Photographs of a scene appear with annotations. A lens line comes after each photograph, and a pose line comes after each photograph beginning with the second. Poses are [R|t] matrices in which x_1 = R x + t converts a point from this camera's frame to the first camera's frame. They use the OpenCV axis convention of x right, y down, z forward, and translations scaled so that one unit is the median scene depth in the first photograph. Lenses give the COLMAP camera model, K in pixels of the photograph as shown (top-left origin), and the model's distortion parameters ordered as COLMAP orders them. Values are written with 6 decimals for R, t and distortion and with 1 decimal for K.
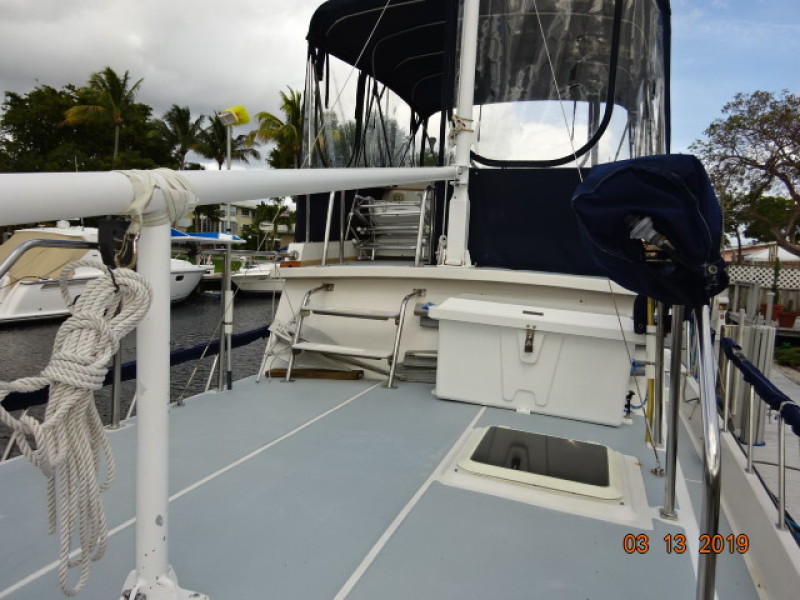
lens RADIAL K [[588.9, 0, 400.0], [0, 588.9, 300.0], [0, 0, 1]] dist [-0.009773, -0.008395]
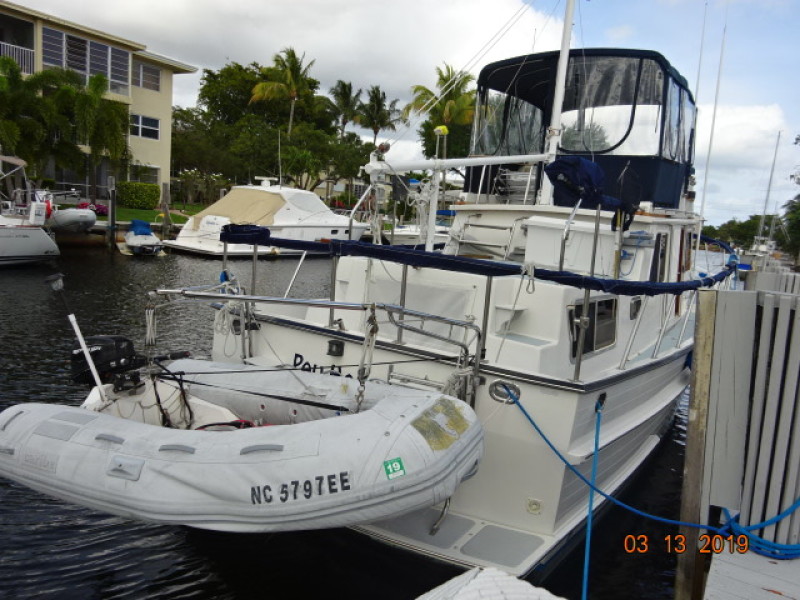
lens RADIAL K [[582.6, 0, 391.6], [0, 582.6, 301.0], [0, 0, 1]] dist [0.001028, -0.003251]
pose [[0.967750, 0.081476, -0.238371, 0.026897], [-0.069025, 0.995801, 0.060137, 0.055100], [0.242270, -0.041744, 0.969310, -0.314089]]
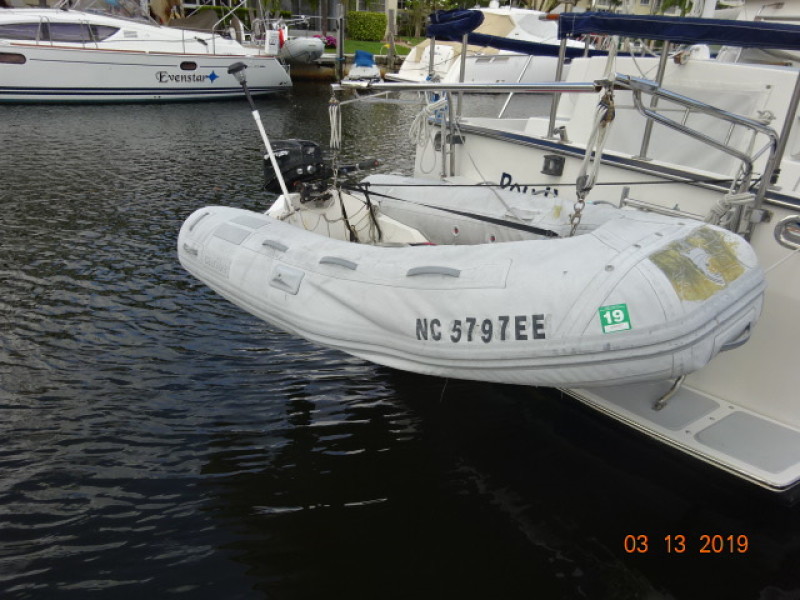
lens RADIAL K [[584.1, 0, 400.0], [0, 584.1, 300.0], [0, 0, 1]] dist [-0.000201, 0.002234]
pose [[0.814436, 0.248188, -0.524497, 0.013591], [-0.068419, 0.938679, 0.337936, 0.079020], [0.576206, -0.239341, 0.781475, -0.253063]]
